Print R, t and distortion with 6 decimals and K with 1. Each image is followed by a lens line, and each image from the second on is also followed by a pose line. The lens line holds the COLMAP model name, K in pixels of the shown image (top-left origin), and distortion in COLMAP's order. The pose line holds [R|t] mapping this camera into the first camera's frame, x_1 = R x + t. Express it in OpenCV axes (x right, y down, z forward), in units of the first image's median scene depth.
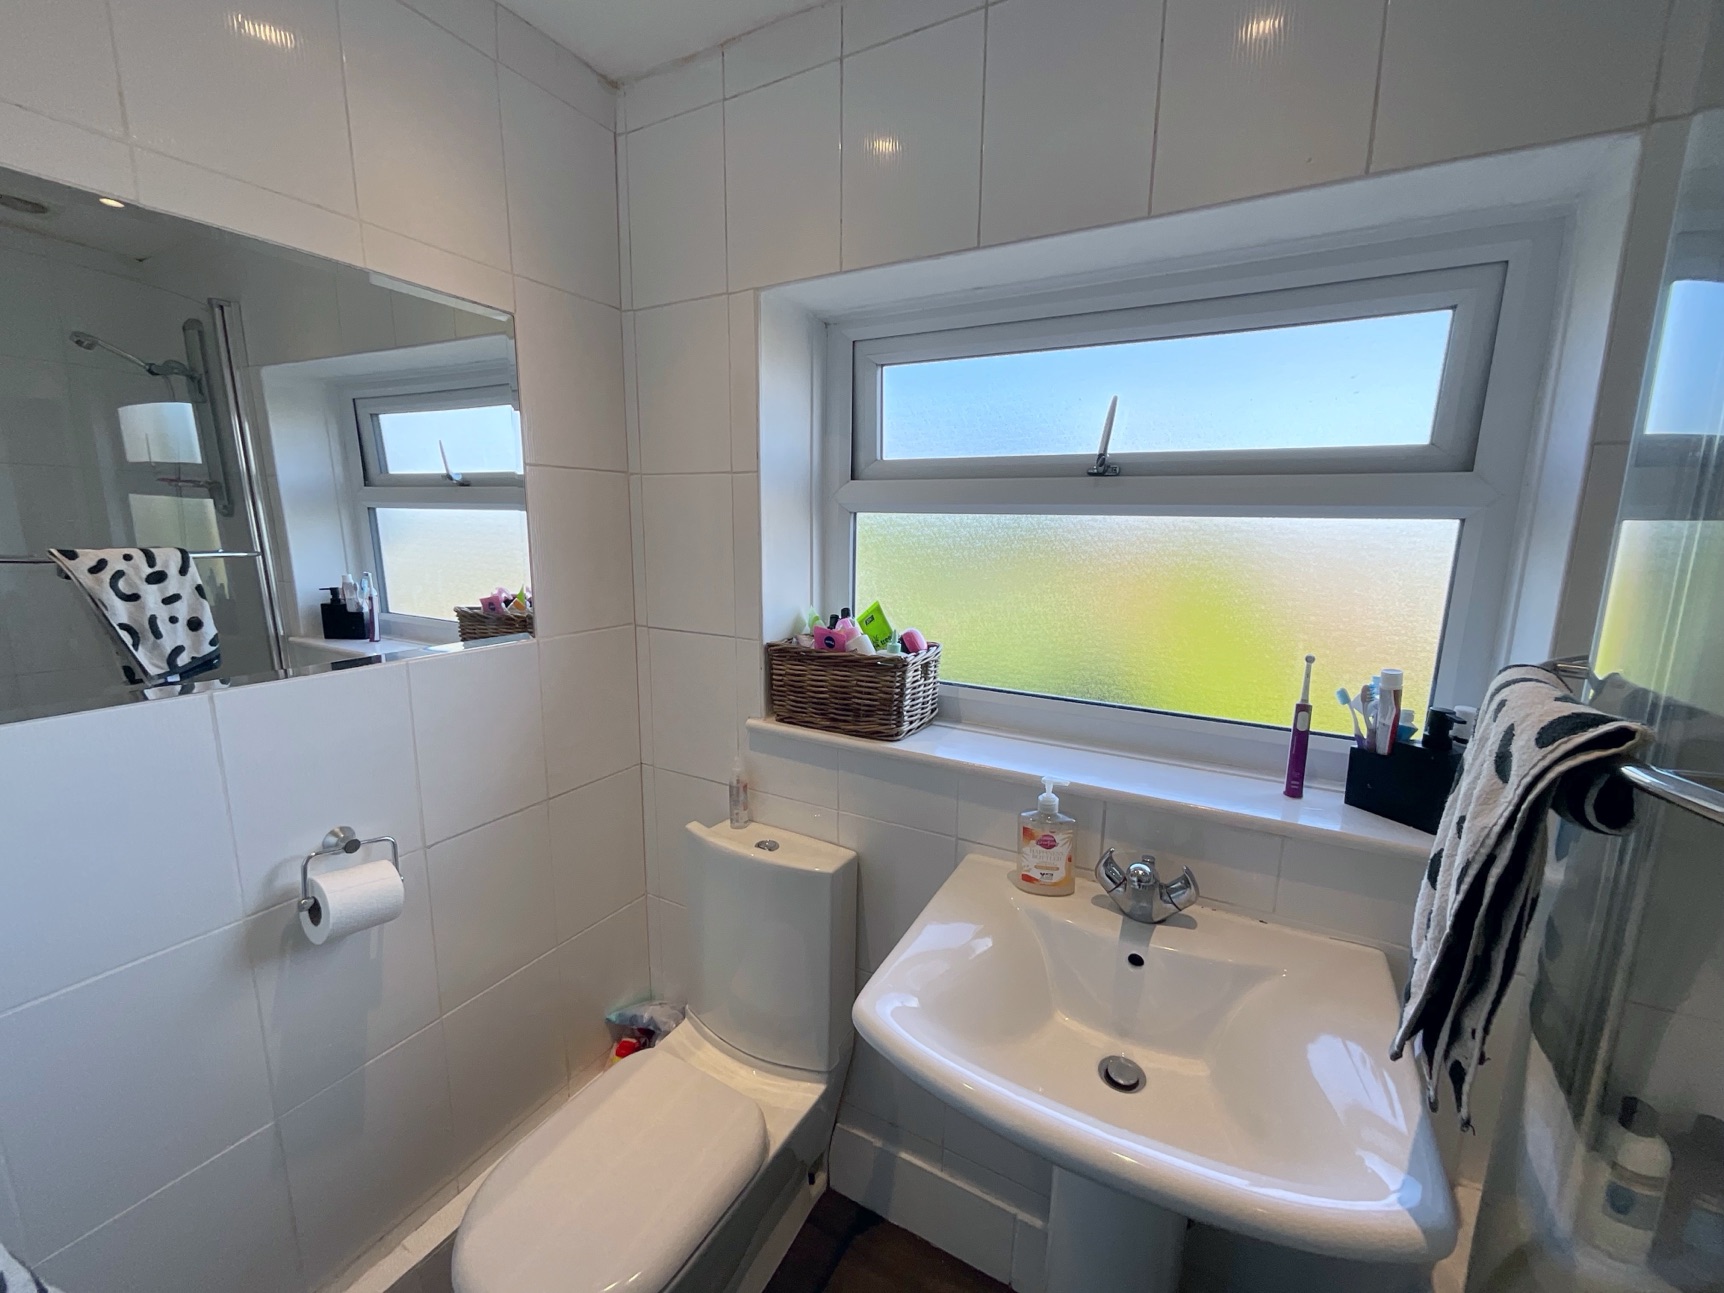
lens RADIAL K [[700.3, 0, 863.4], [0, 700.3, 643.9], [0, 0, 1]] dist [-0.003766, 0.001641]
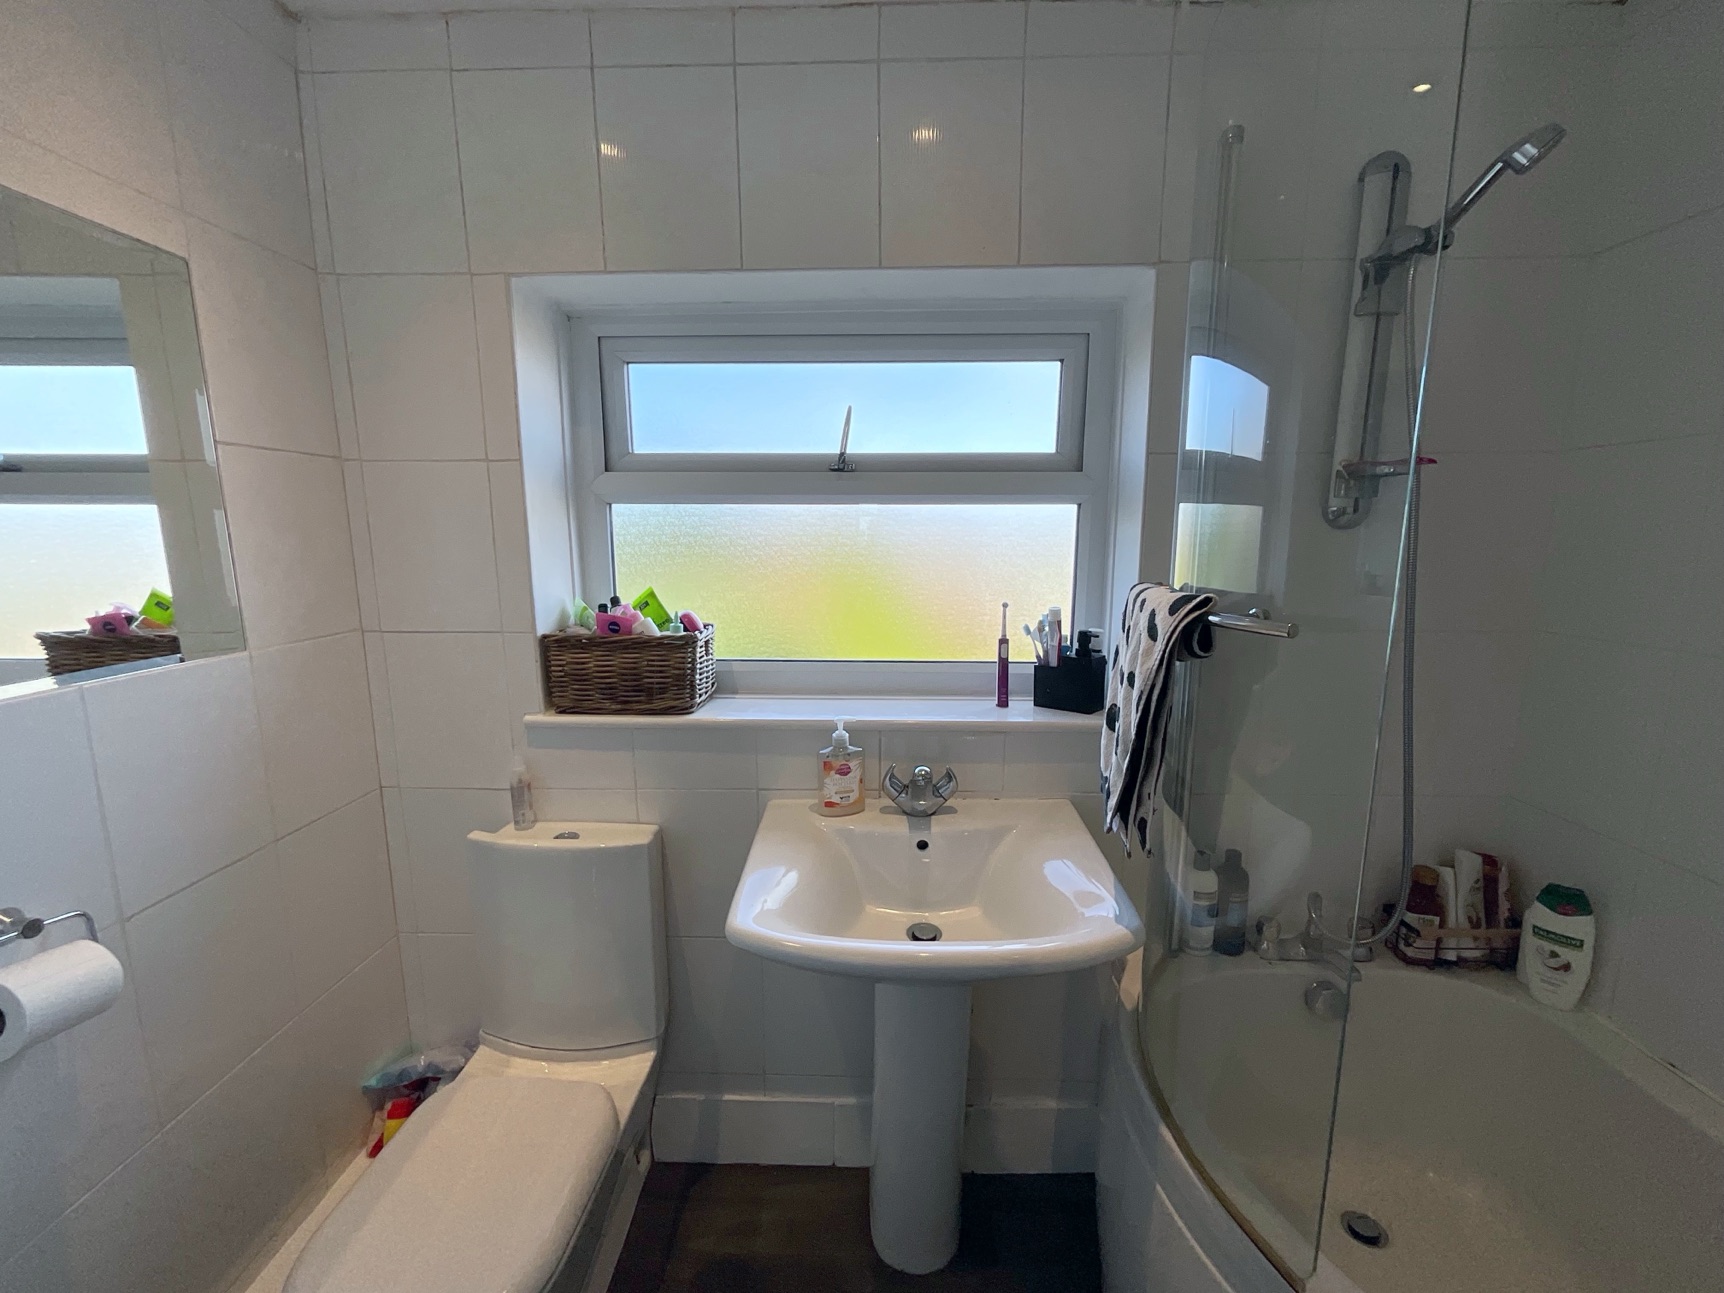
lens RADIAL K [[700.3, 0, 865.3], [0, 700.3, 643.2], [0, 0, 1]] dist [-0.003766, 0.001641]
pose [[0.887363, -0.088340, 0.452529, -0.197969], [0.092892, 0.995601, 0.012204, 0.044715], [-0.451617, 0.031207, 0.891666, -0.087910]]
